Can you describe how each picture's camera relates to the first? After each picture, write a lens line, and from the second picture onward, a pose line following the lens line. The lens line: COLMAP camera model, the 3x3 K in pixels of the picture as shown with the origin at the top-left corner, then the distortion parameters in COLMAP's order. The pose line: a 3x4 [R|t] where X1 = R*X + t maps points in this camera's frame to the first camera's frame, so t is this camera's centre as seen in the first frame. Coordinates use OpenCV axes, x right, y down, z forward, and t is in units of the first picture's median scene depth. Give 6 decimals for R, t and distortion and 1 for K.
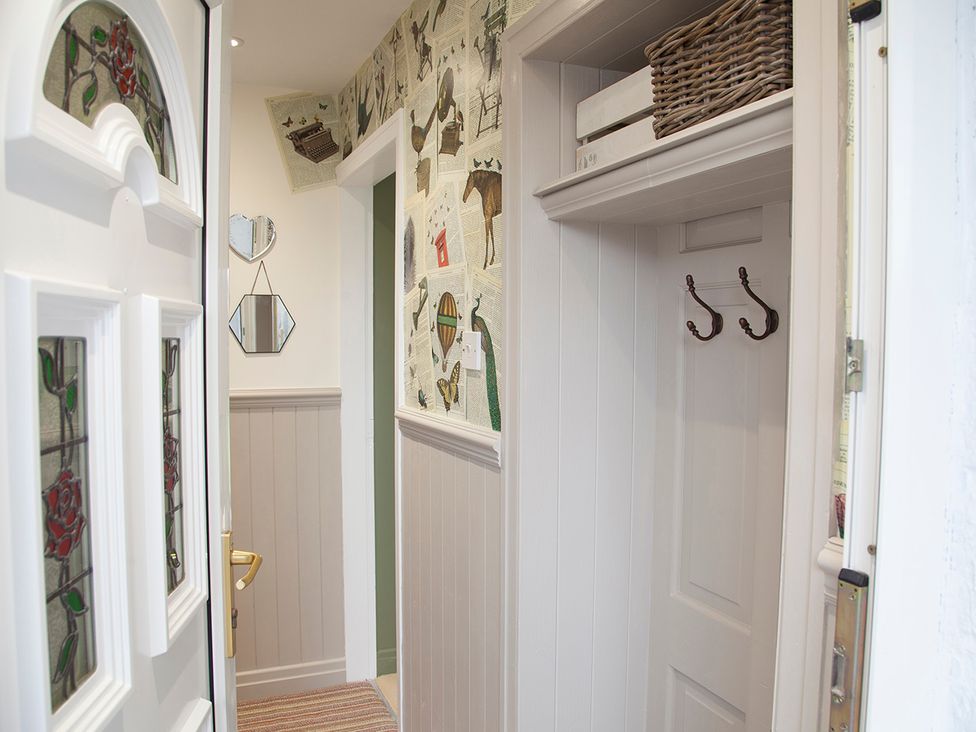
lens RADIAL K [[738.7, 0, 483.7], [0, 738.7, 361.9], [0, 0, 1]] dist [-0.104057, 0.021168]
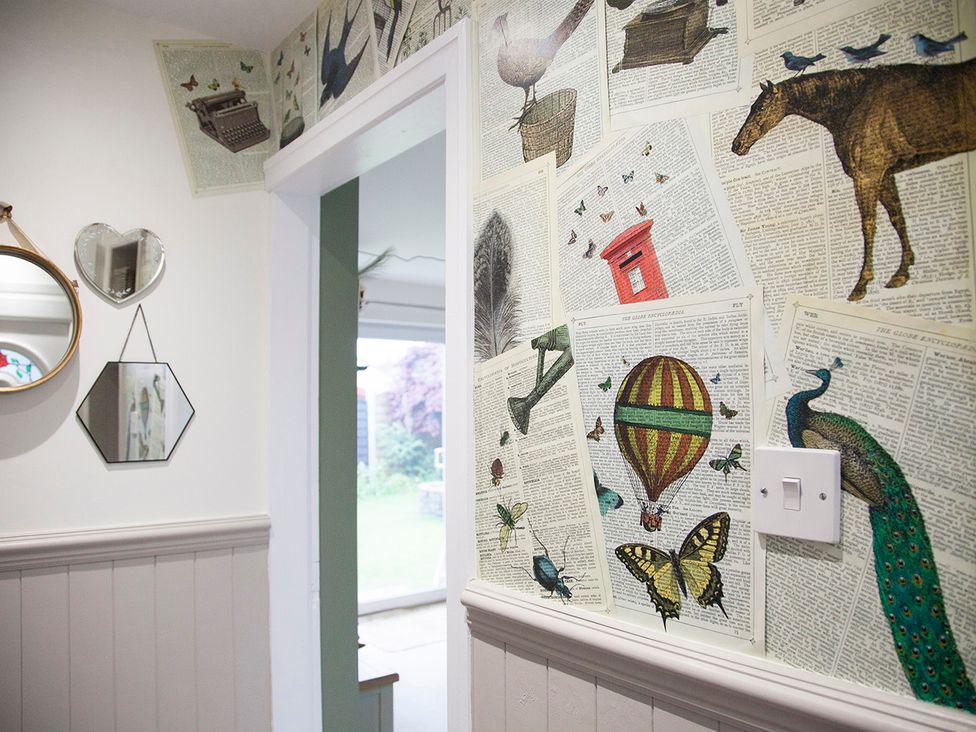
lens RADIAL K [[738.7, 0, 492.6], [0, 738.7, 376.1], [0, 0, 1]] dist [-0.104057, 0.021168]
pose [[0.970625, 0.004555, 0.240556, -0.233781], [0.015214, 0.996658, -0.080259, -0.042338], [-0.240118, 0.081561, 0.967311, 0.526024]]
